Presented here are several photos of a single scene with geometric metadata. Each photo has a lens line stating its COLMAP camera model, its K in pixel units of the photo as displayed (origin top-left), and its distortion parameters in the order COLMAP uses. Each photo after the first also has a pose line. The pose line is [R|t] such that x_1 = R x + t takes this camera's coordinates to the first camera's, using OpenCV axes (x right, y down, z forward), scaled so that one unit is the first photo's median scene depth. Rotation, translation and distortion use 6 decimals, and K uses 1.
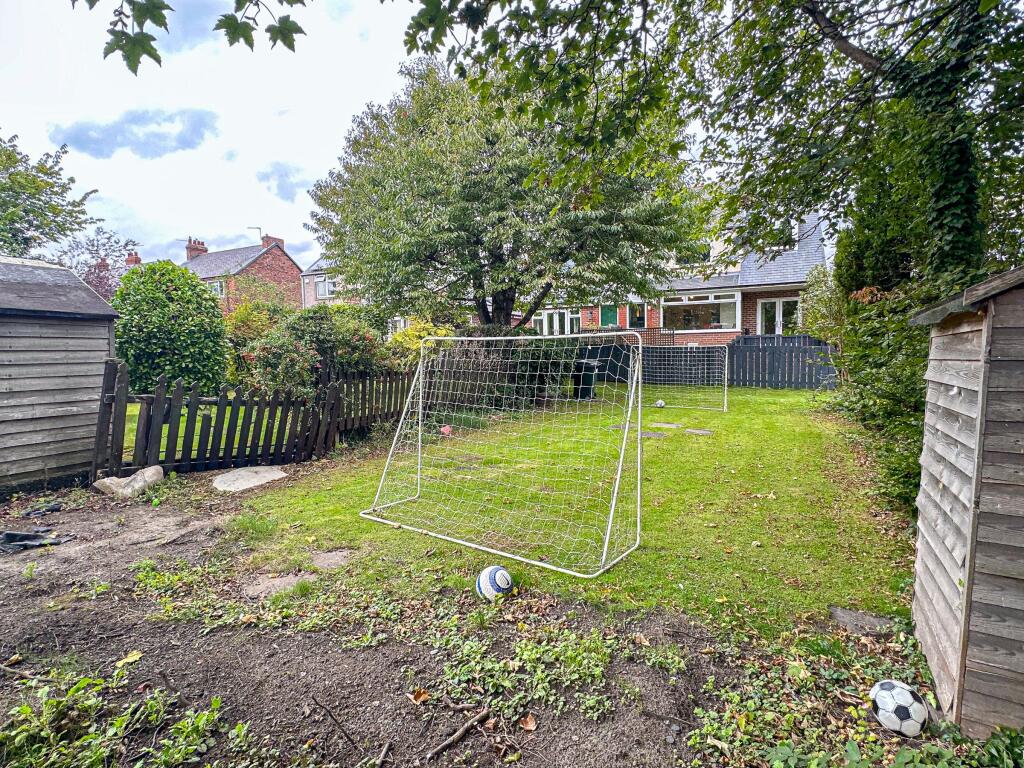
lens RADIAL K [[497.3, 0, 512.6], [0, 497.3, 371.7], [0, 0, 1]] dist [-0.001919, -0.000625]
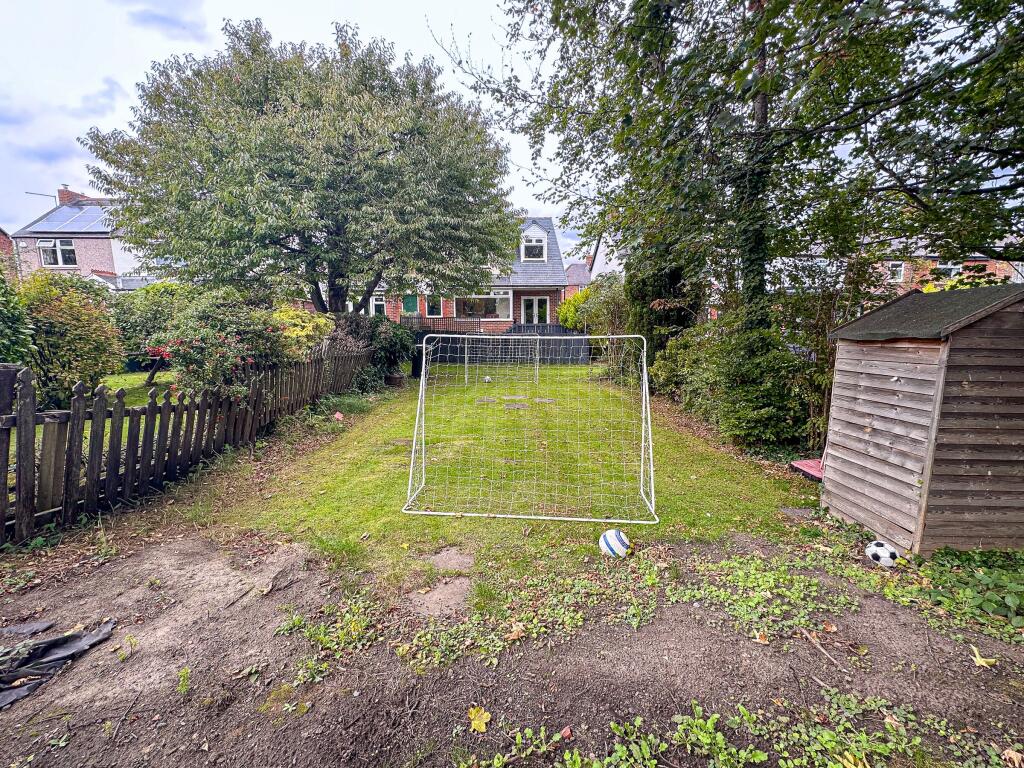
lens RADIAL K [[415.7, 0, 509.5], [0, 415.7, 372.6], [0, 0, 1]] dist [-0.002756, -0.000113]
pose [[0.873187, -0.038806, 0.485838, -0.388783], [0.011513, 0.998189, 0.059038, -0.032816], [-0.487249, -0.045958, 0.872053, 0.126890]]
